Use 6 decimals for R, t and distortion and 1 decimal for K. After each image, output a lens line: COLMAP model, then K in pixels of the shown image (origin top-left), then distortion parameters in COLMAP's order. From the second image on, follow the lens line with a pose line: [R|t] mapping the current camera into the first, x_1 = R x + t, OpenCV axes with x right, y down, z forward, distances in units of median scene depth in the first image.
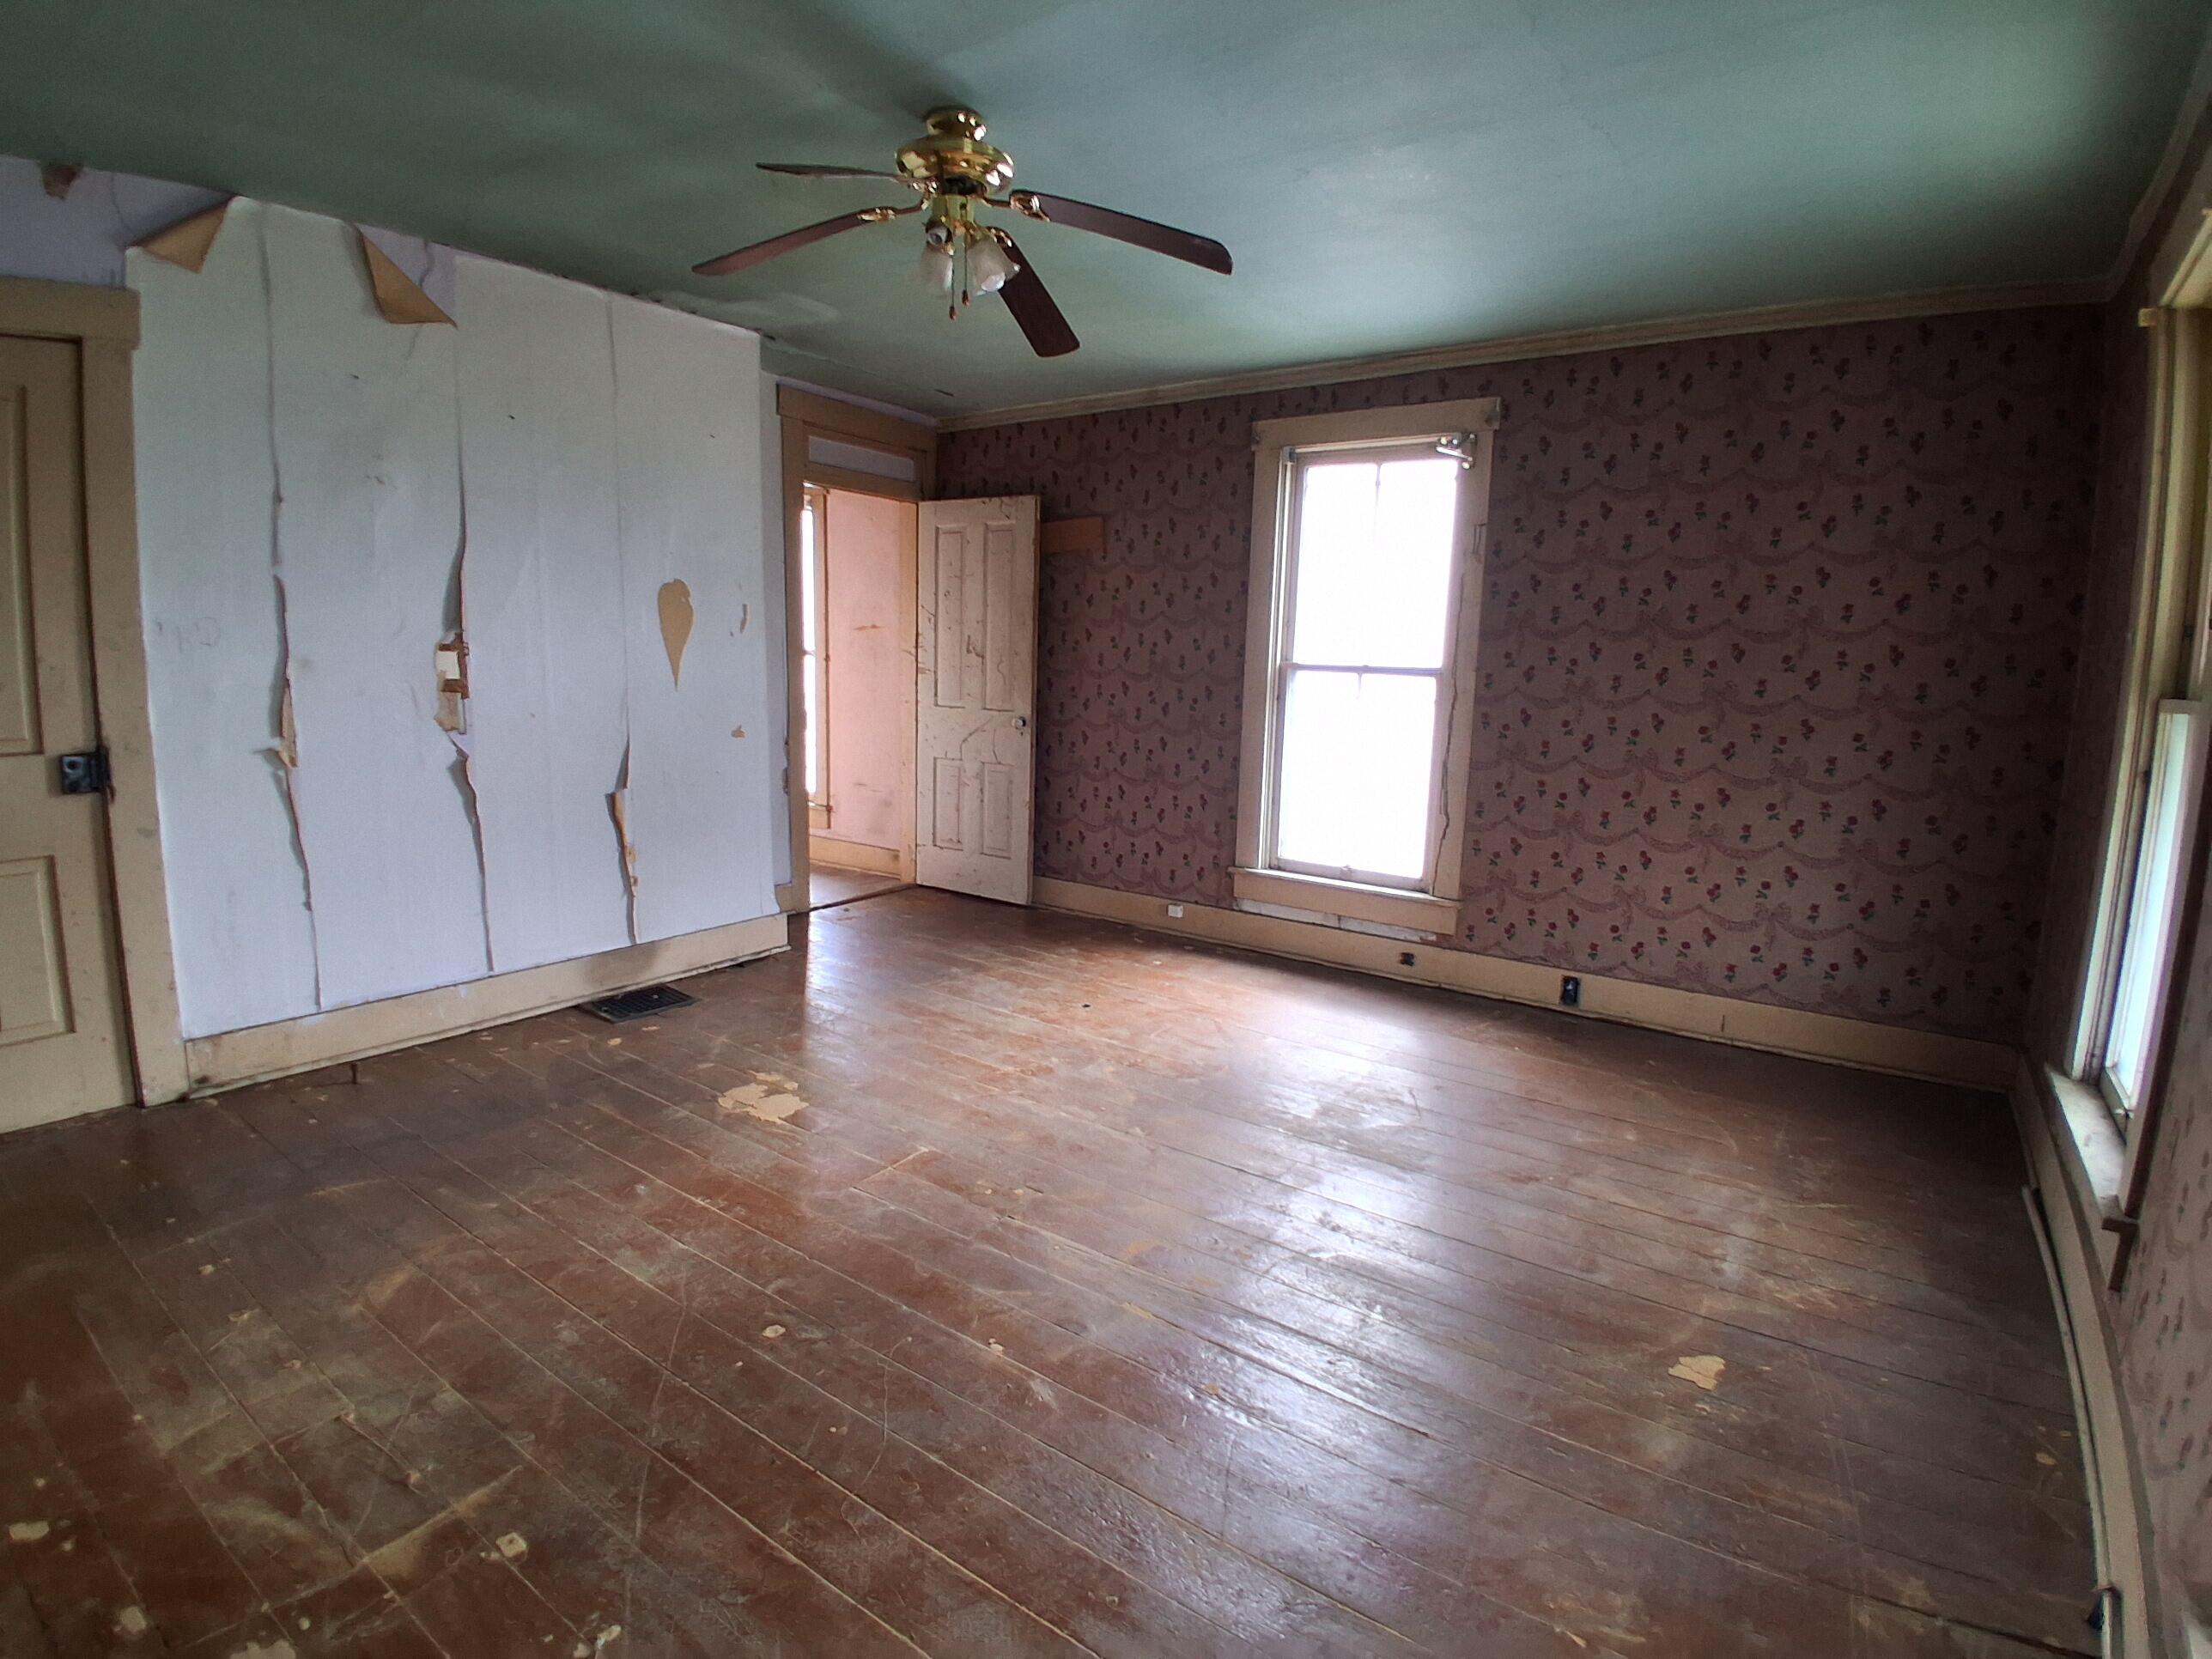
lens RADIAL K [[1130.0, 0, 1082.0], [0, 1130.0, 811.6], [0, 0, 1]] dist [0.002421, -0.048644]
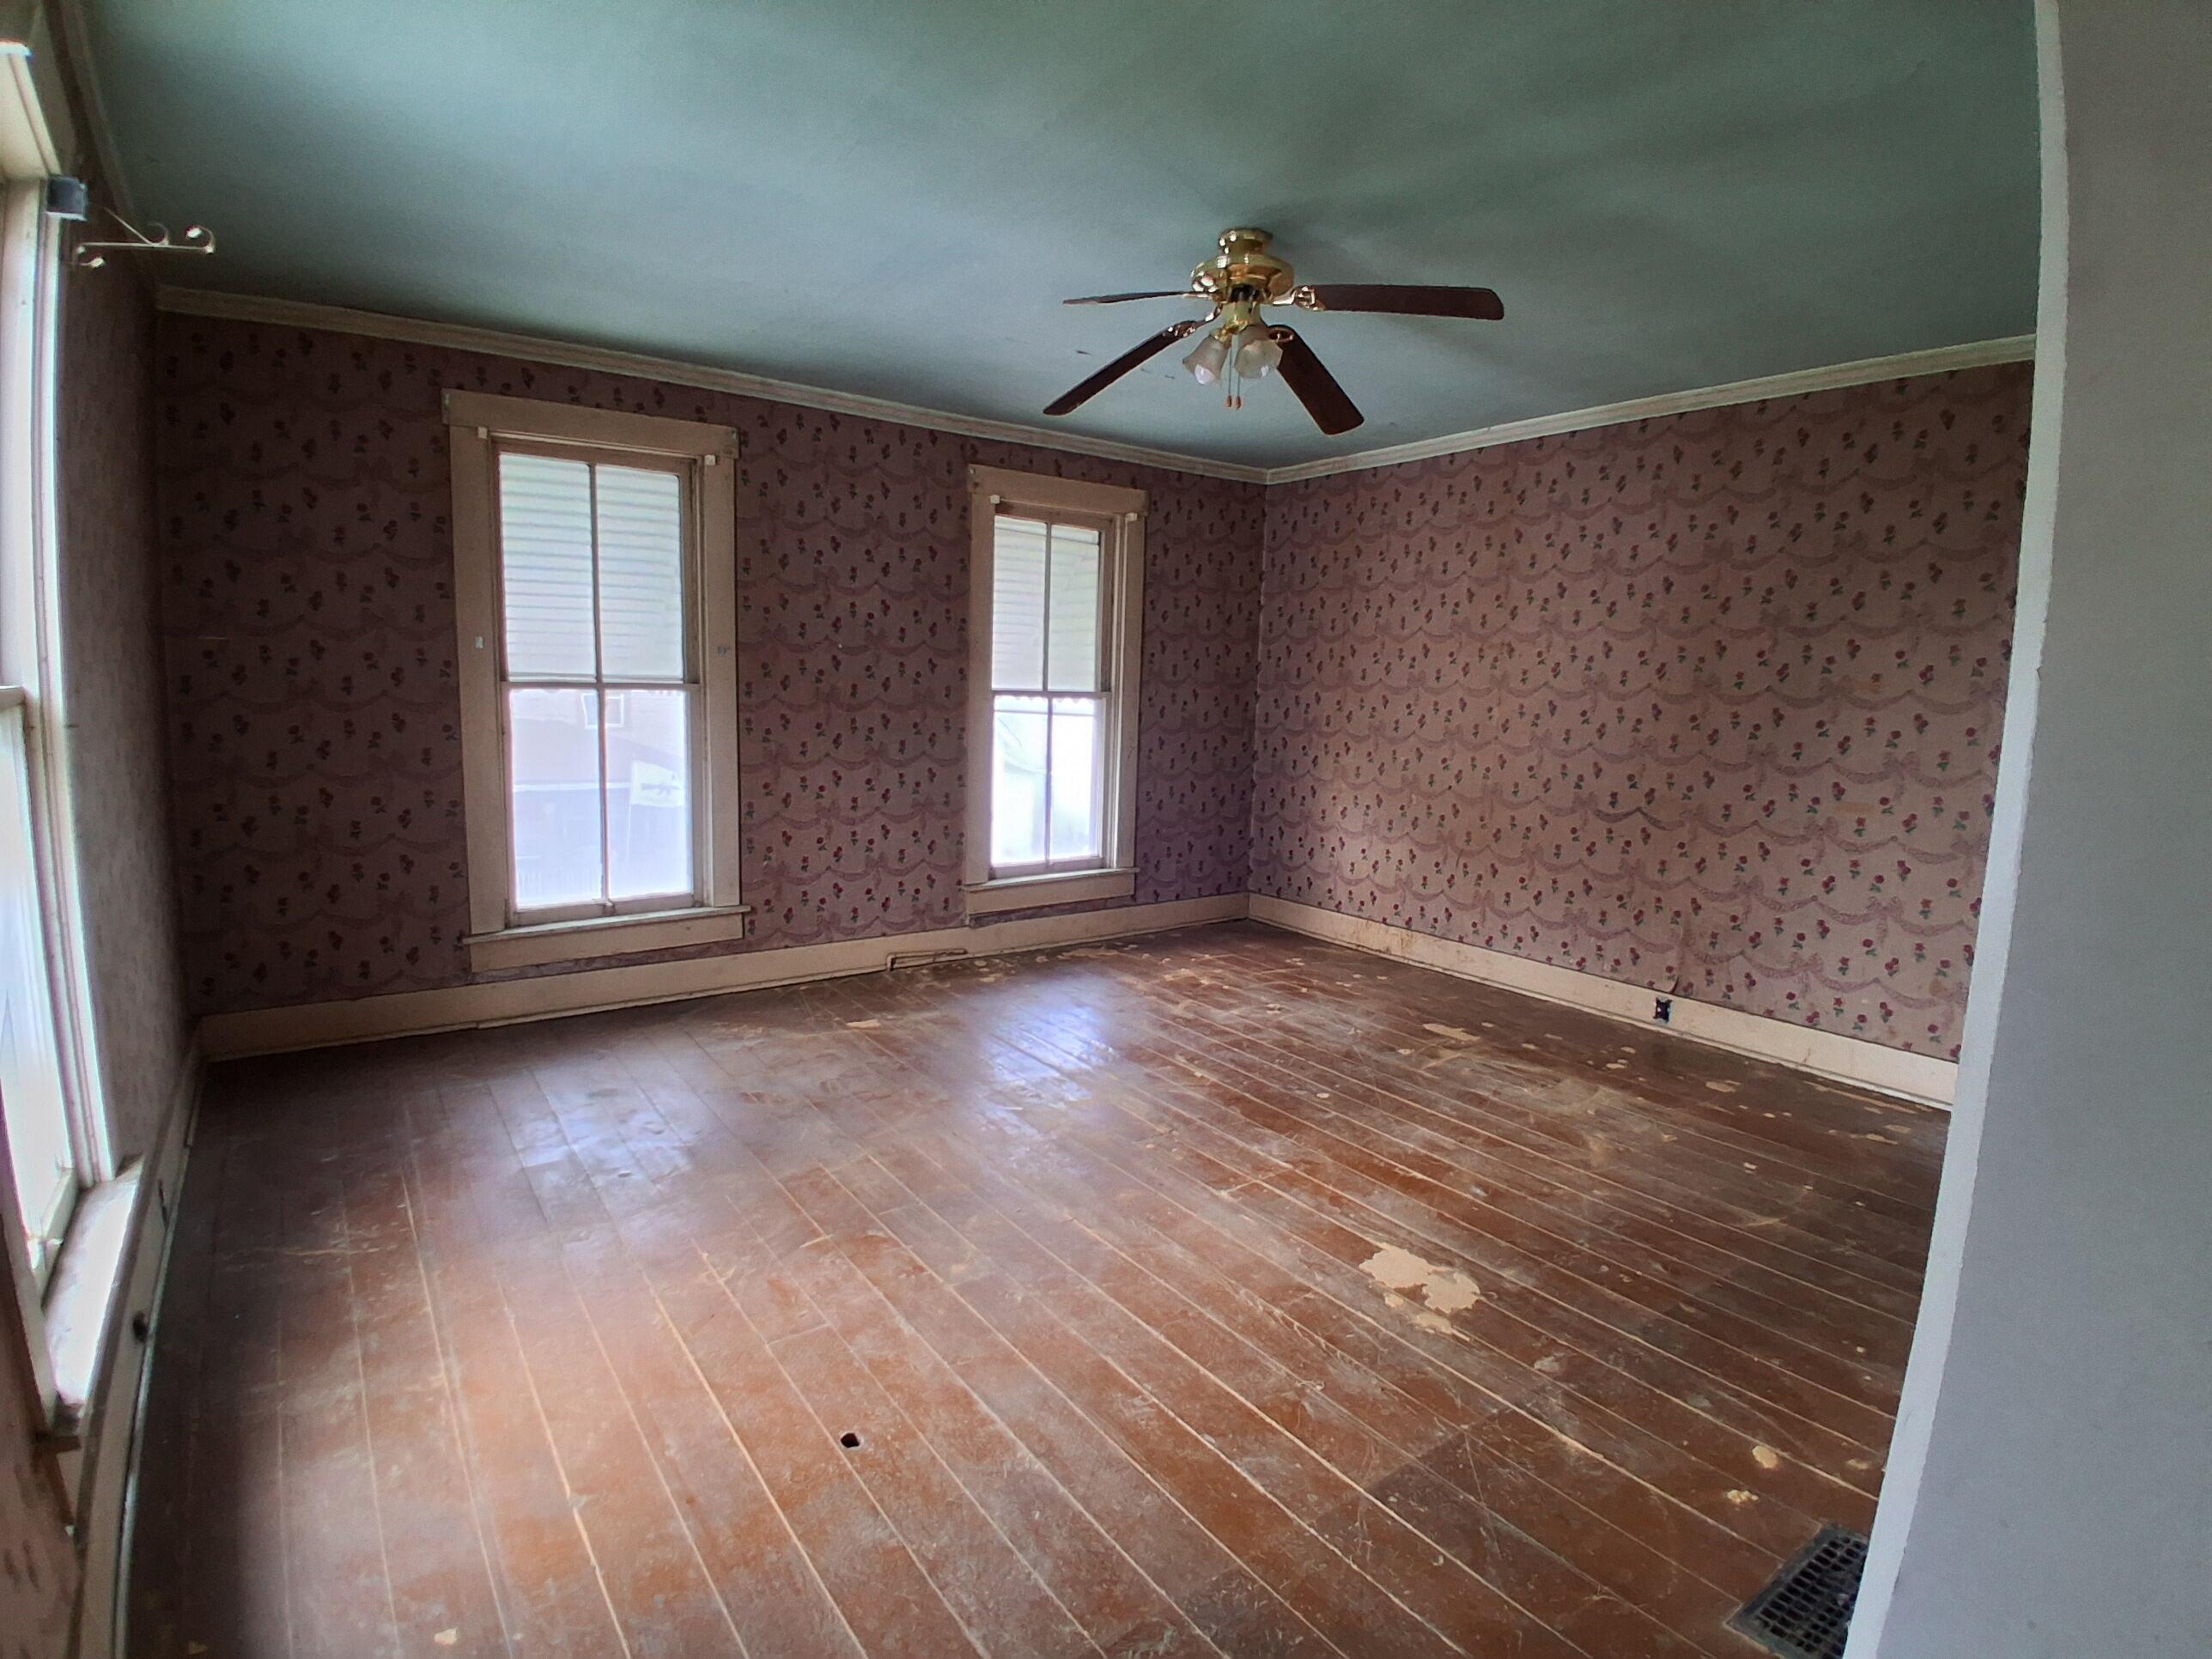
lens RADIAL K [[1103.2, 0, 1101.5], [0, 1103.2, 823.4], [0, 0, 1]] dist [0.011348, -0.054892]
pose [[-0.955172, -0.083517, 0.284027, -0.361100], [-0.005897, 0.964561, 0.263794, -0.349702], [-0.295992, 0.250294, -0.921814, 2.335355]]
